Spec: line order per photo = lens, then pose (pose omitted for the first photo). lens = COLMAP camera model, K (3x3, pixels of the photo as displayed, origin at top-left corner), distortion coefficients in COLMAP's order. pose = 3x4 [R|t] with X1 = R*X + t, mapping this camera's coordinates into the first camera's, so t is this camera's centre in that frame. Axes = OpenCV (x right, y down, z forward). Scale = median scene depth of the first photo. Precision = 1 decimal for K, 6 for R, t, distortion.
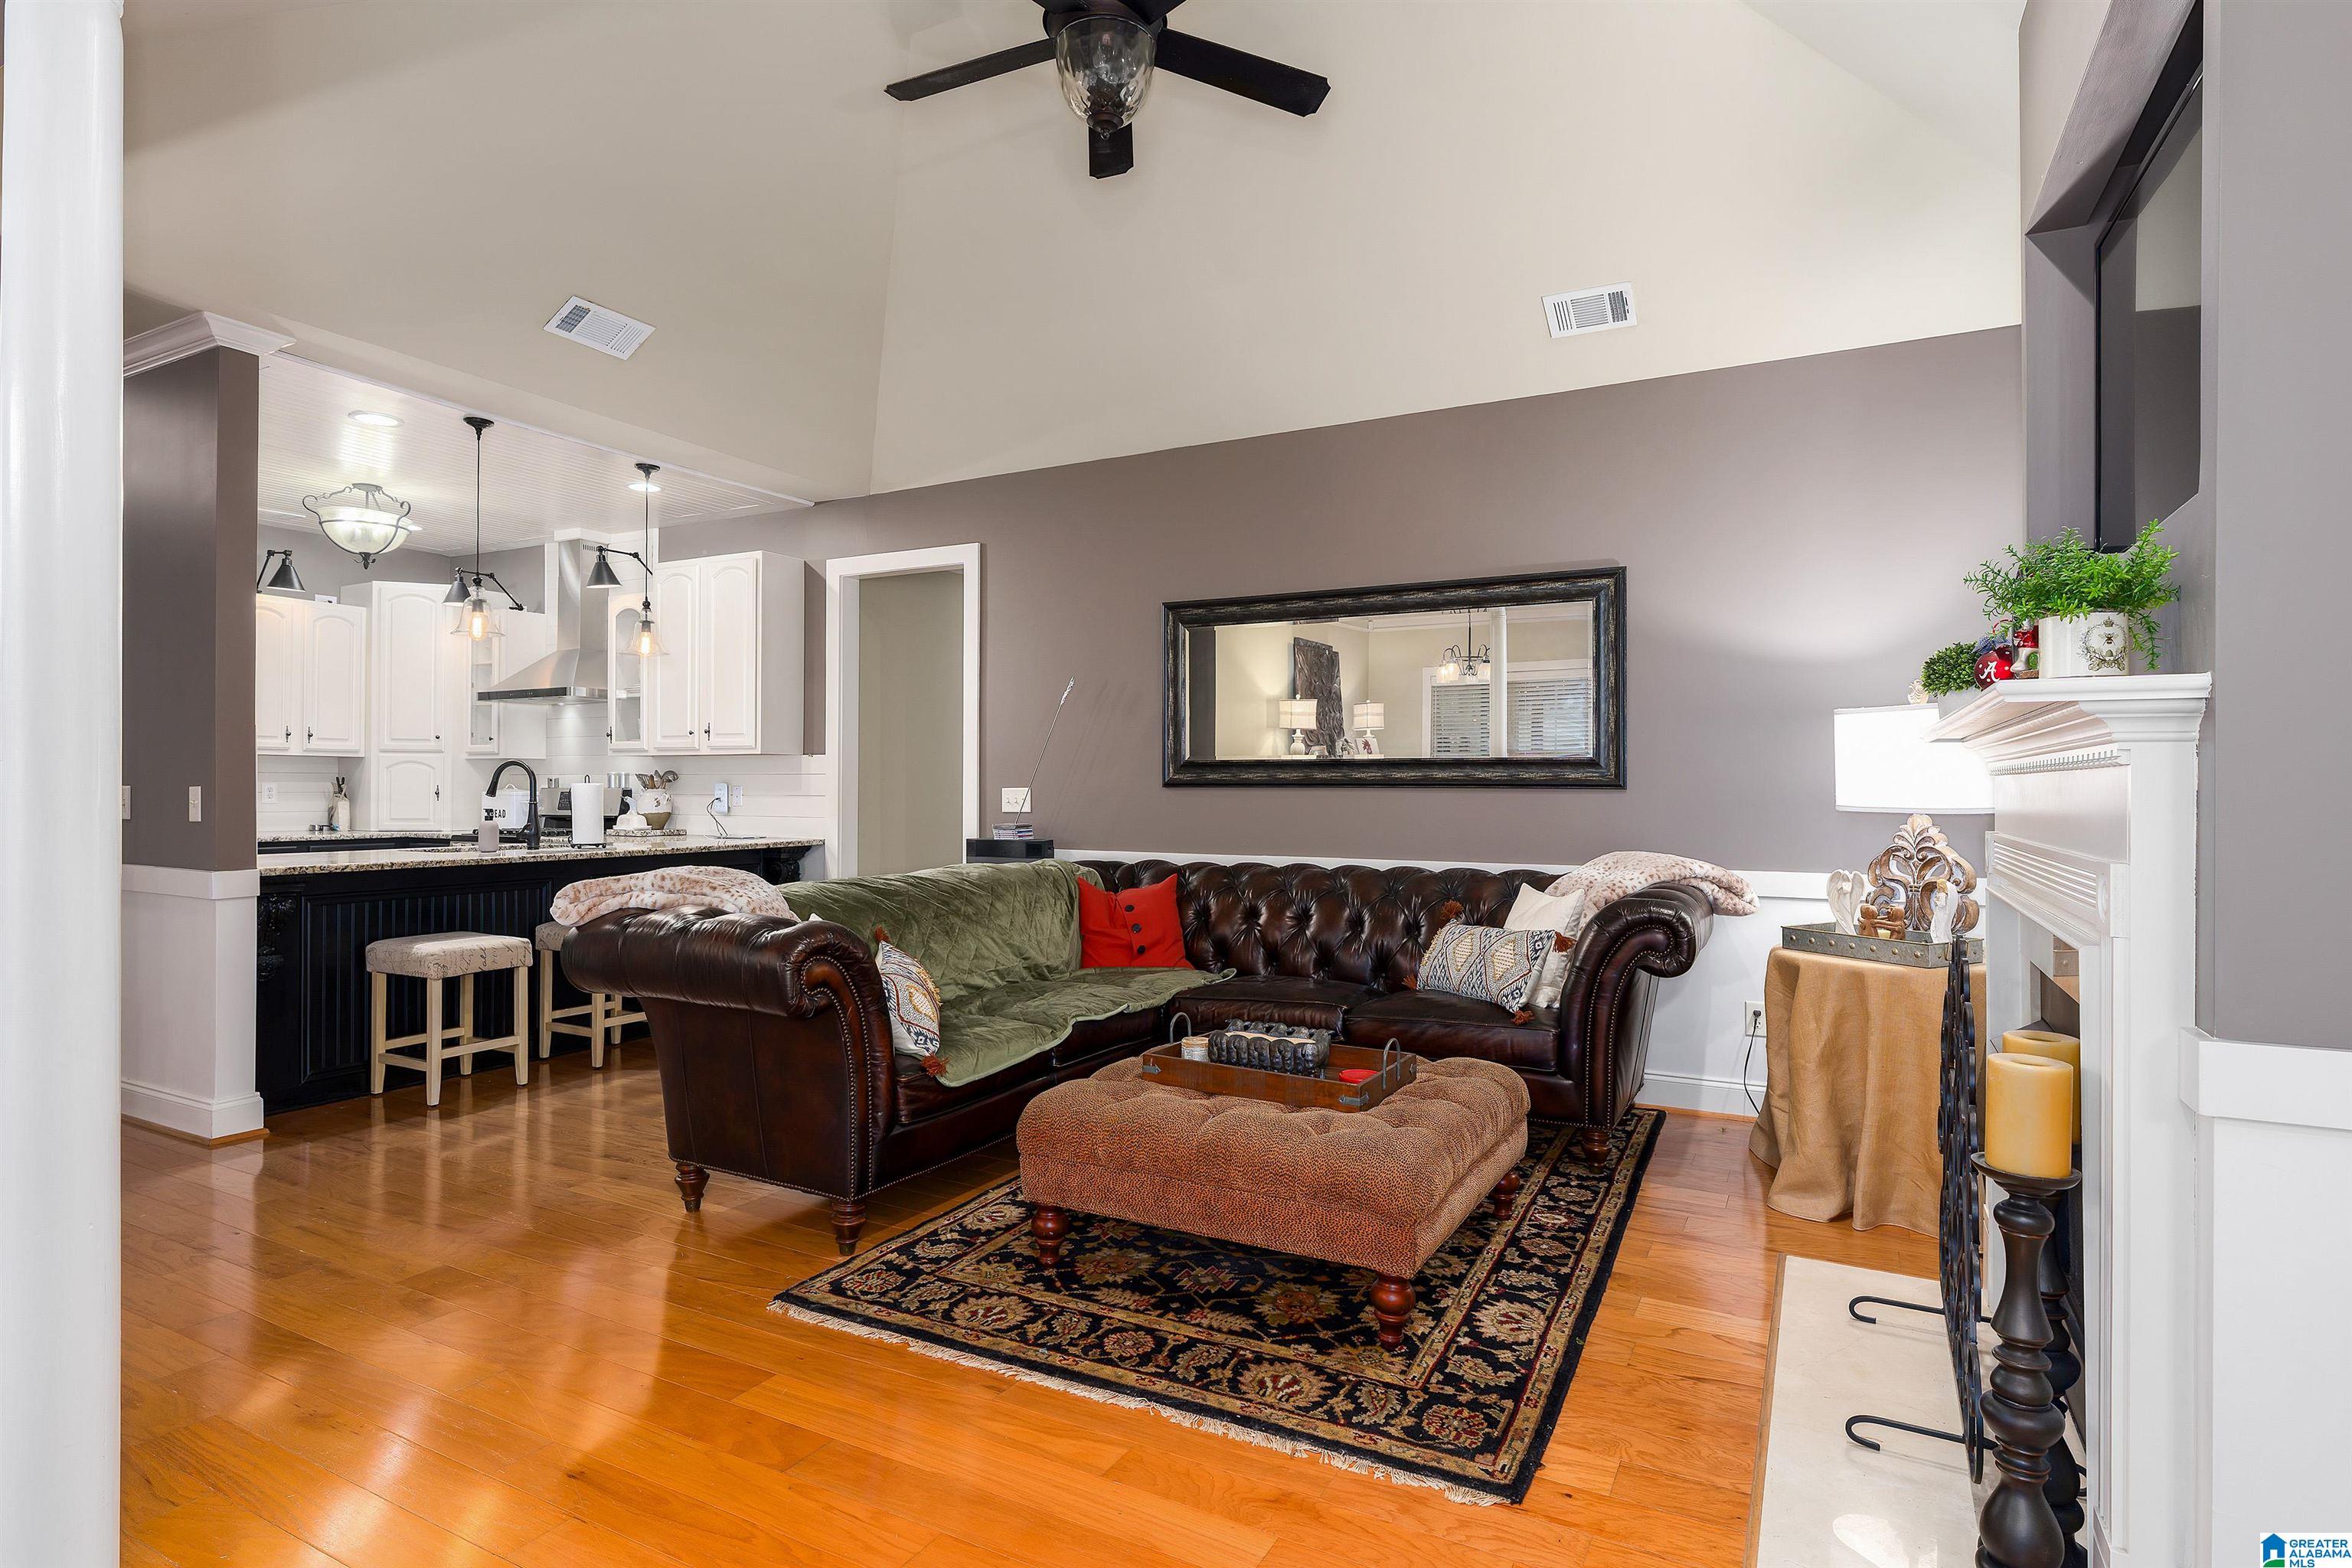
lens RADIAL K [[1238.4, 0, 1181.0], [0, 1238.4, 785.0], [0, 0, 1]] dist [-0.002863, 0.000781]
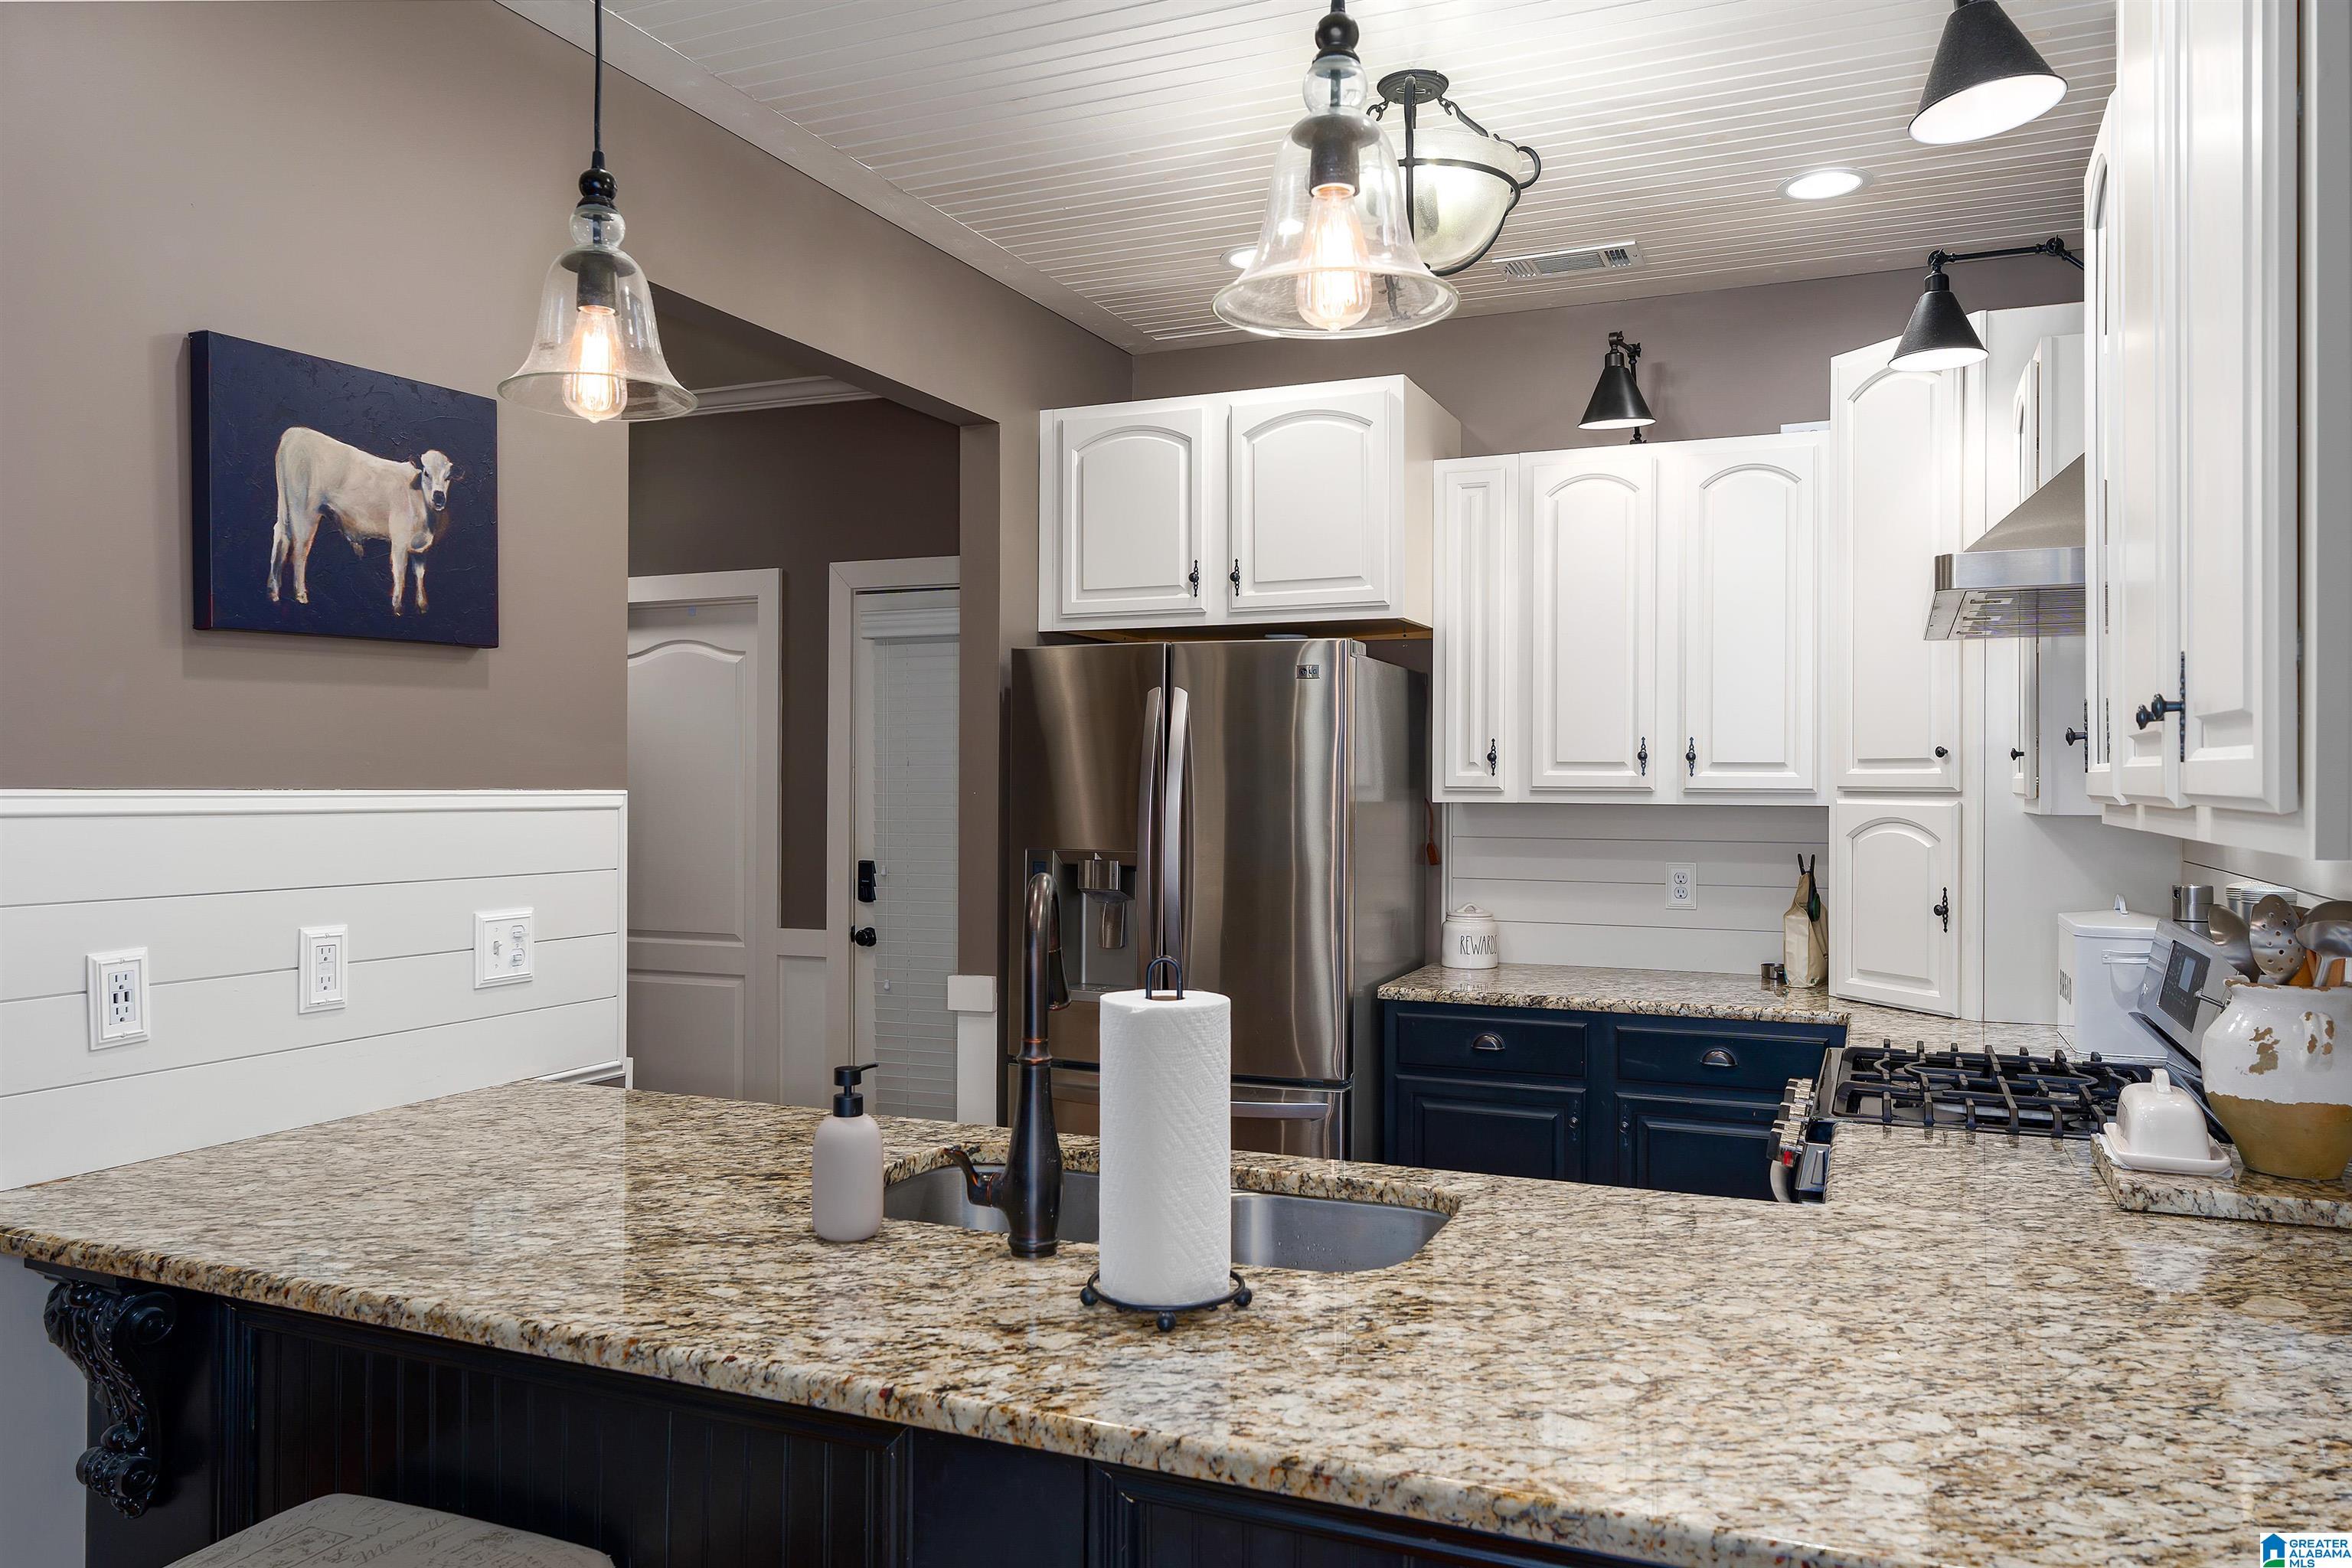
lens RADIAL K [[1640.9, 0, 1167.3], [0, 1640.9, 783.8], [0, 0, 1]] dist [-0.006785, 0.004630]
pose [[0.077180, -0.002852, -0.997013, -0.246992], [-0.000934, 0.999995, -0.002933, -0.045657], [0.997017, 0.001158, 0.077177, 1.205309]]
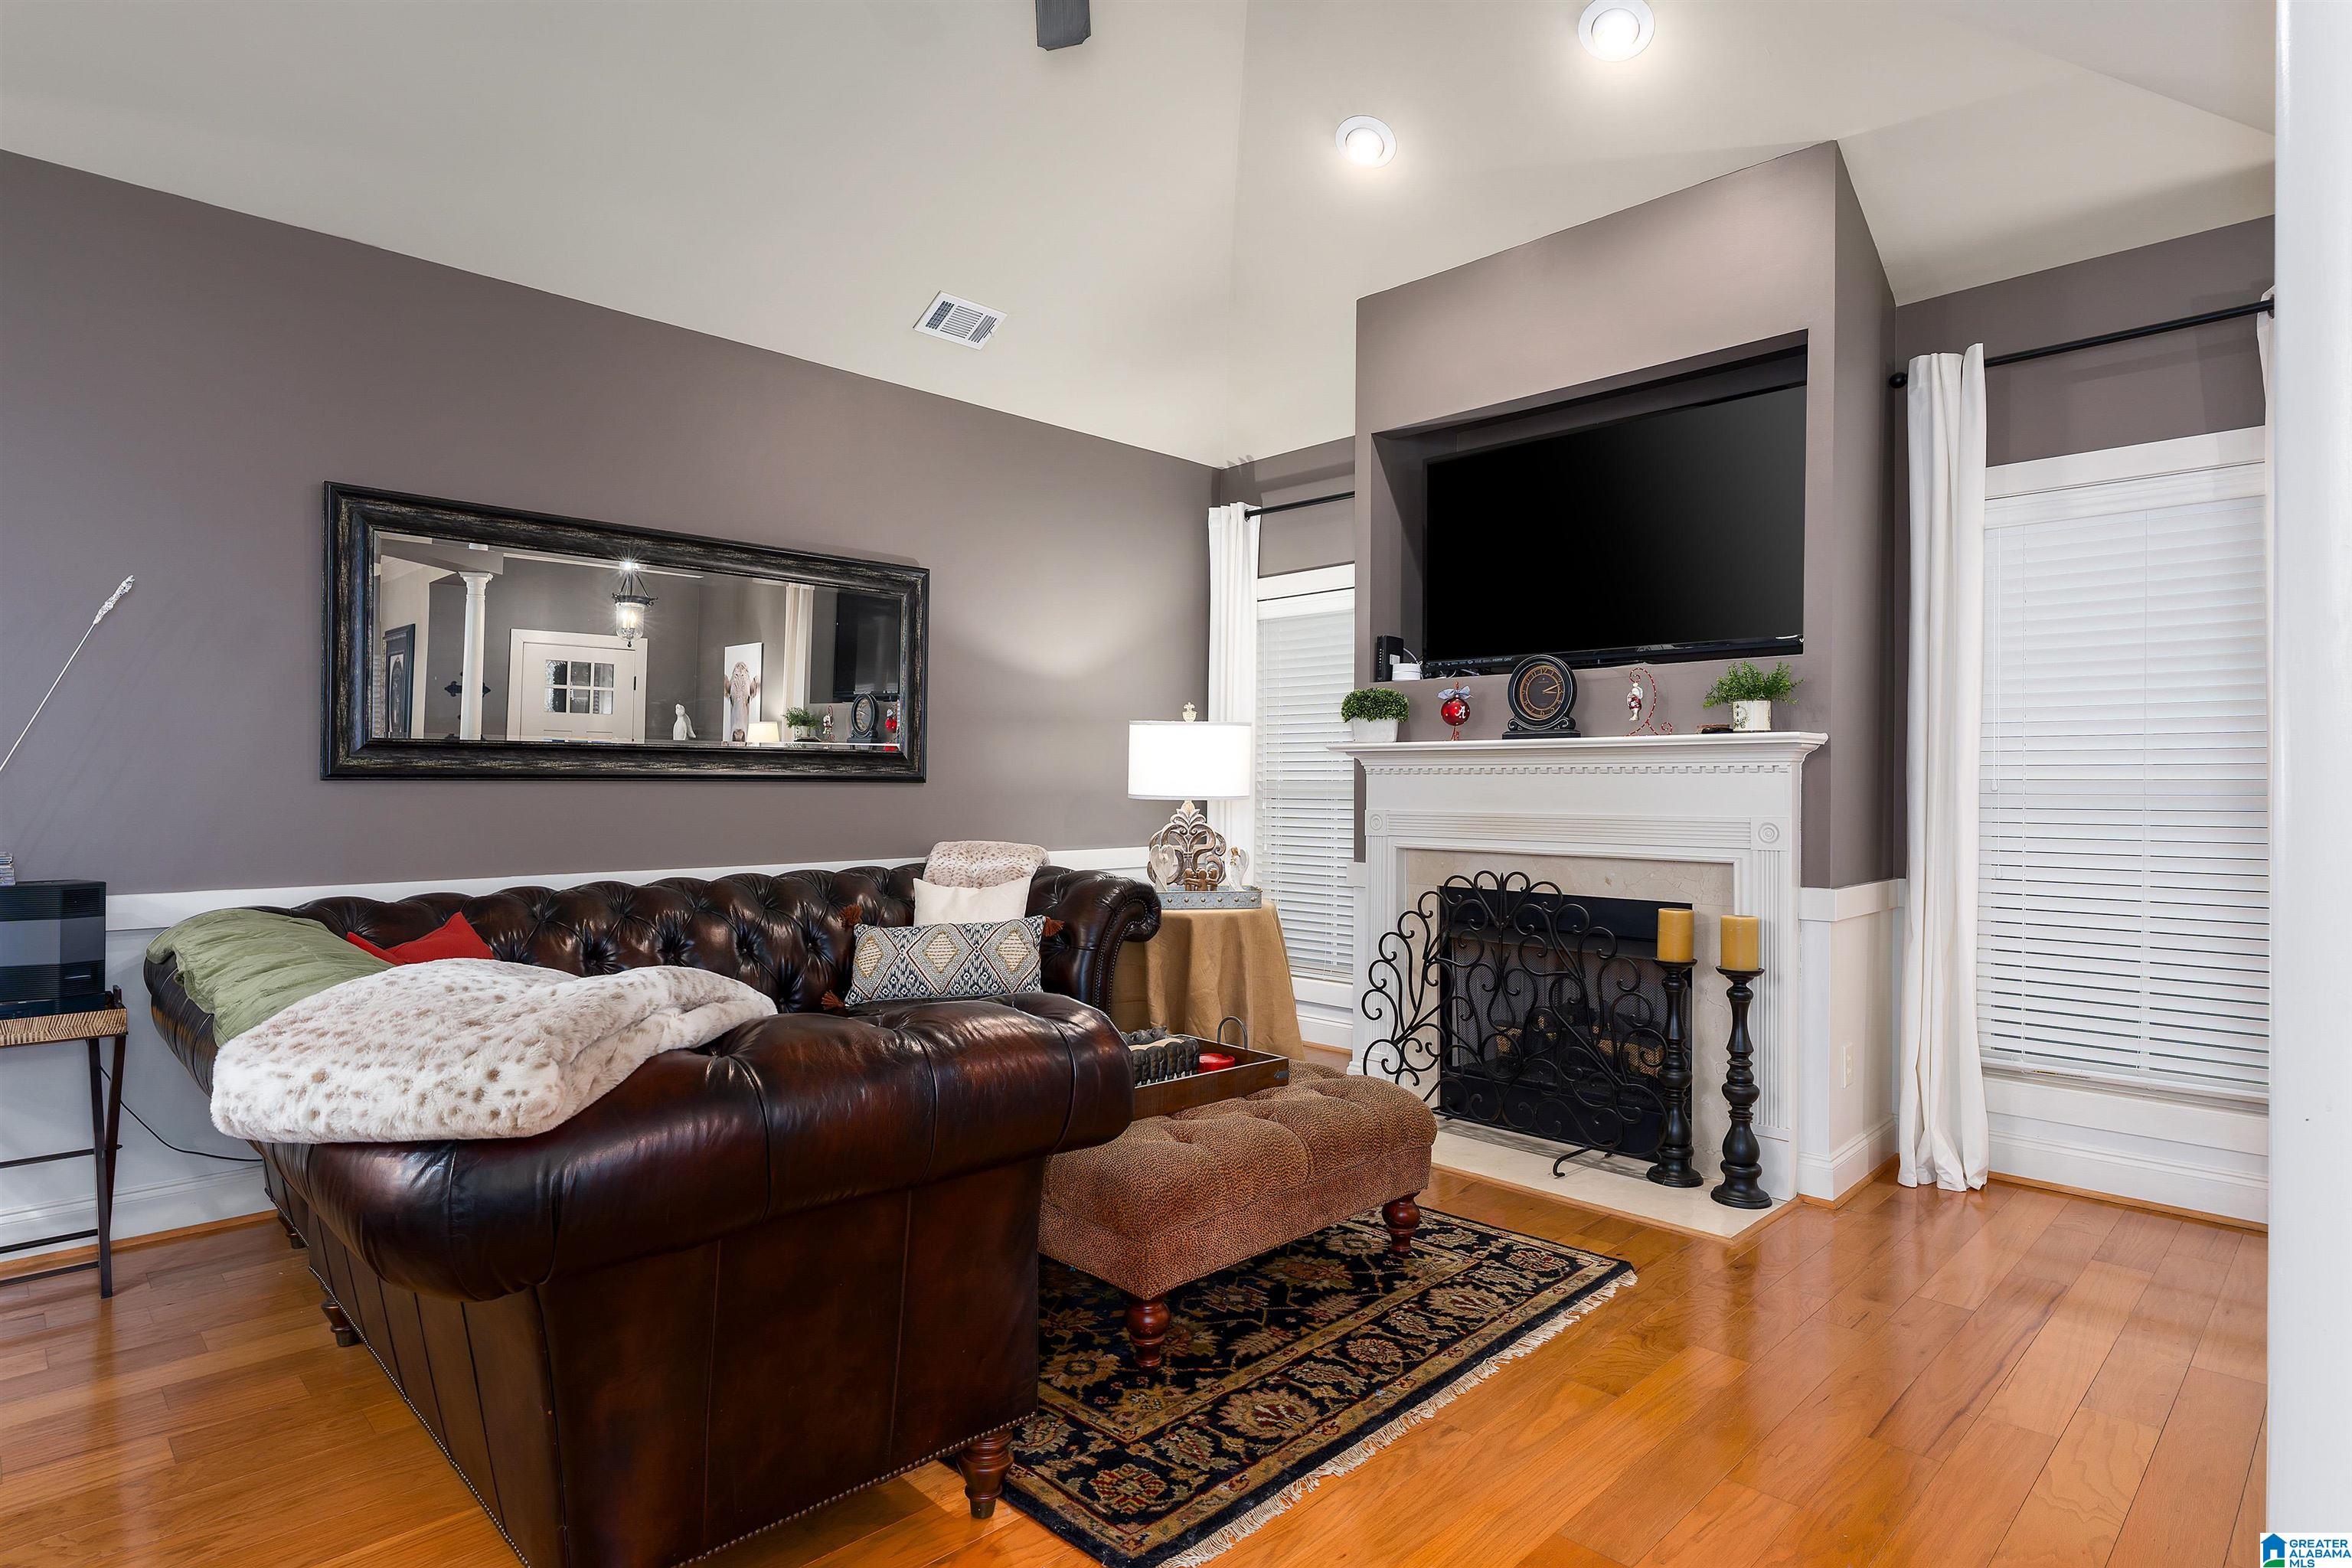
lens RADIAL K [[1238.4, 0, 1186.5], [0, 1238.4, 778.4], [0, 0, 1]] dist [-0.002863, 0.000781]
pose [[0.282292, 0.001841, 0.959327, -0.587907], [-0.004531, 0.999990, -0.000586, -0.000840], [-0.959318, -0.004181, 0.282298, 0.496692]]
